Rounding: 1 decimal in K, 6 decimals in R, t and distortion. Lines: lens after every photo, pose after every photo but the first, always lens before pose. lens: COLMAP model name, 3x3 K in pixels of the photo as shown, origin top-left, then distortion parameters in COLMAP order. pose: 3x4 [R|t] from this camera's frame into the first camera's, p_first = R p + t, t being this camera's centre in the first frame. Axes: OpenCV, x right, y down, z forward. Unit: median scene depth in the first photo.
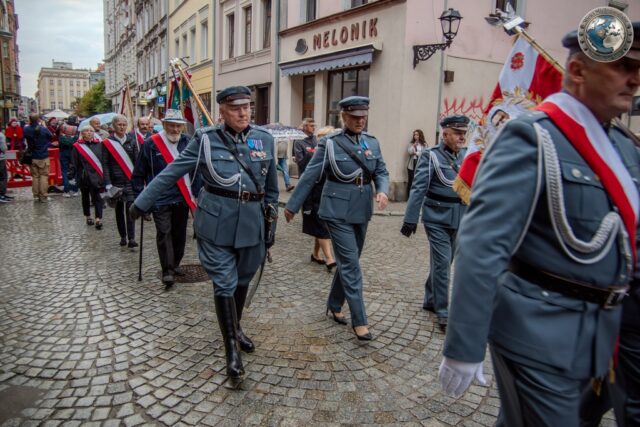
lens RADIAL K [[520.5, 0, 318.3], [0, 520.5, 214.3], [0, 0, 1]] dist [-0.111258, 0.093217]
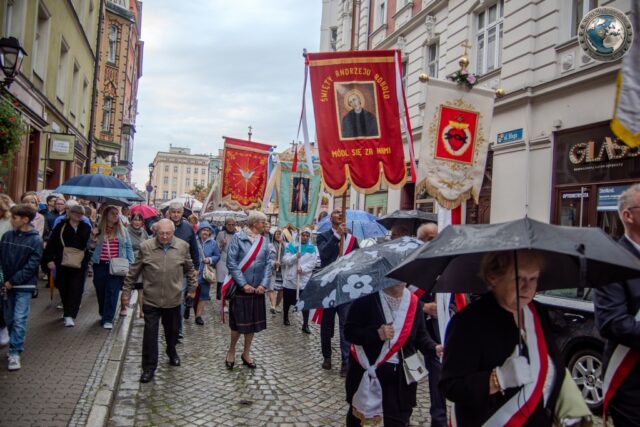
lens RADIAL K [[520.5, 0, 319.9], [0, 520.5, 214.3], [0, 0, 1]] dist [-0.111258, 0.093217]
pose [[0.985886, 0.022334, -0.165920, -0.438542], [-0.052651, 0.982138, -0.180647, -0.145302], [0.158922, 0.186833, 0.969452, 0.743570]]
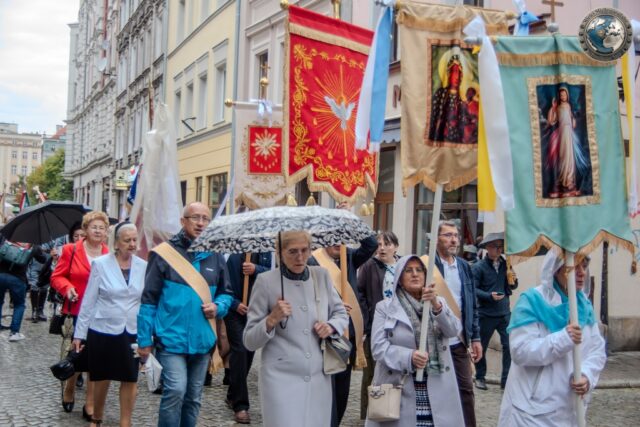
lens RADIAL K [[826.1, 0, 317.4], [0, 826.1, 217.7], [0, 0, 1]] dist [0.035218, 0.000000]
pose [[0.995794, 0.010321, -0.091040, -0.002292], [-0.026239, 0.984143, -0.175426, -0.003089], [0.087786, 0.177077, 0.980274, 0.010213]]
